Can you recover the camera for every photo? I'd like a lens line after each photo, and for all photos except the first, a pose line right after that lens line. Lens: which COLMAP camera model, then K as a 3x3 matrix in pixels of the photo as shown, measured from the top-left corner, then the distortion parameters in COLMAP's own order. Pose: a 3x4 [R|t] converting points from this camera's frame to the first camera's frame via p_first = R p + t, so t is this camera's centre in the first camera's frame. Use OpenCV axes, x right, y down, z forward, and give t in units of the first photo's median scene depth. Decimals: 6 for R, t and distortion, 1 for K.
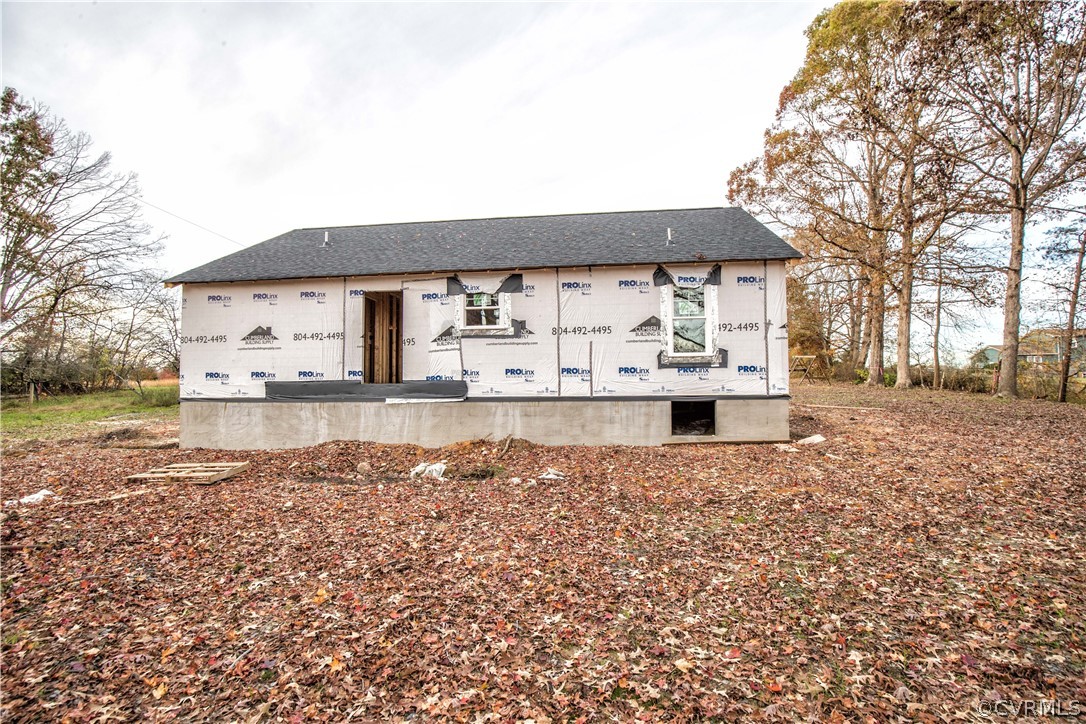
lens RADIAL K [[491.6, 0, 539.7], [0, 491.6, 363.7], [0, 0, 1]] dist [-0.019449, -0.000088]
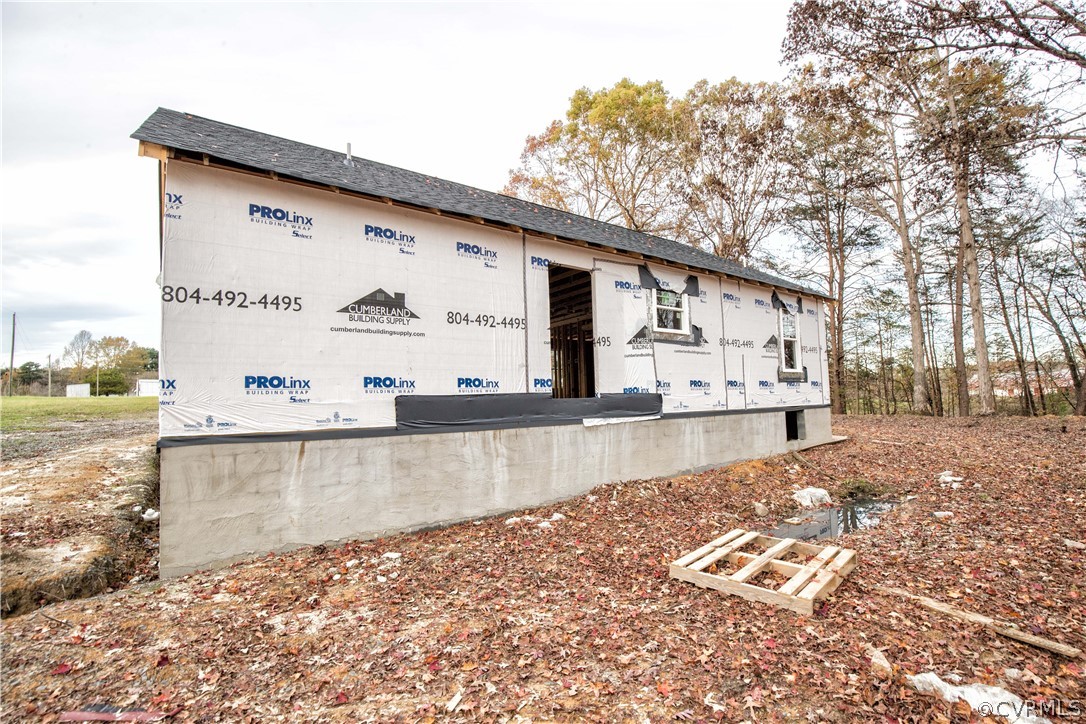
lens RADIAL K [[491.6, 0, 546.8], [0, 491.6, 362.3], [0, 0, 1]] dist [-0.019449, -0.000088]
pose [[0.717196, 0.044342, 0.695459, -0.837715], [-0.019003, 0.998847, -0.044089, 0.021365], [-0.696612, 0.018405, 0.717212, 0.524644]]
